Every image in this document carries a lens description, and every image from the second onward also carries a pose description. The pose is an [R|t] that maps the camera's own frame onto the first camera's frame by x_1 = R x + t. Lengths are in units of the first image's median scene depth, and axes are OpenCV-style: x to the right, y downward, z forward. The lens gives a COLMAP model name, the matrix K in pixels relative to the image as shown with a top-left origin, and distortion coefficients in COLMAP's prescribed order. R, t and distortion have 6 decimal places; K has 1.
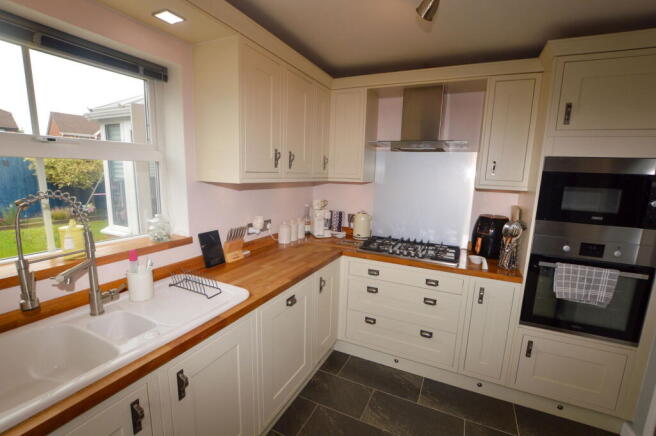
lens RADIAL K [[293.9, 0, 328.0], [0, 293.9, 218.0], [0, 0, 1]] dist [-0.043050, -0.000094]
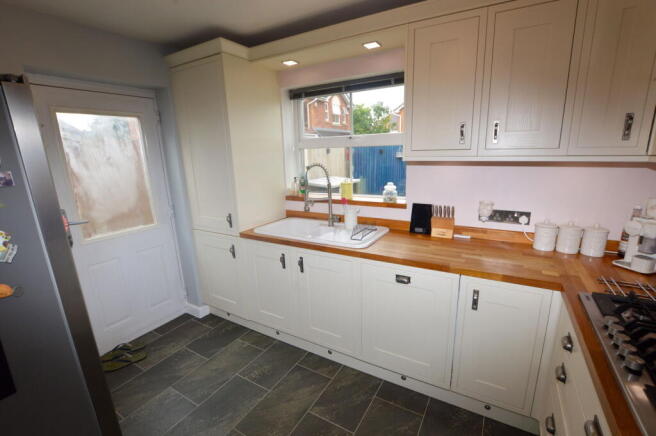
lens RADIAL K [[293.9, 0, 328.0], [0, 293.9, 218.0], [0, 0, 1]] dist [-0.043050, -0.000094]
pose [[-0.059267, 0.210084, -0.975885, 0.821950], [-0.117619, 0.969324, 0.215815, -0.114815], [0.991289, 0.127574, -0.032739, 0.716523]]
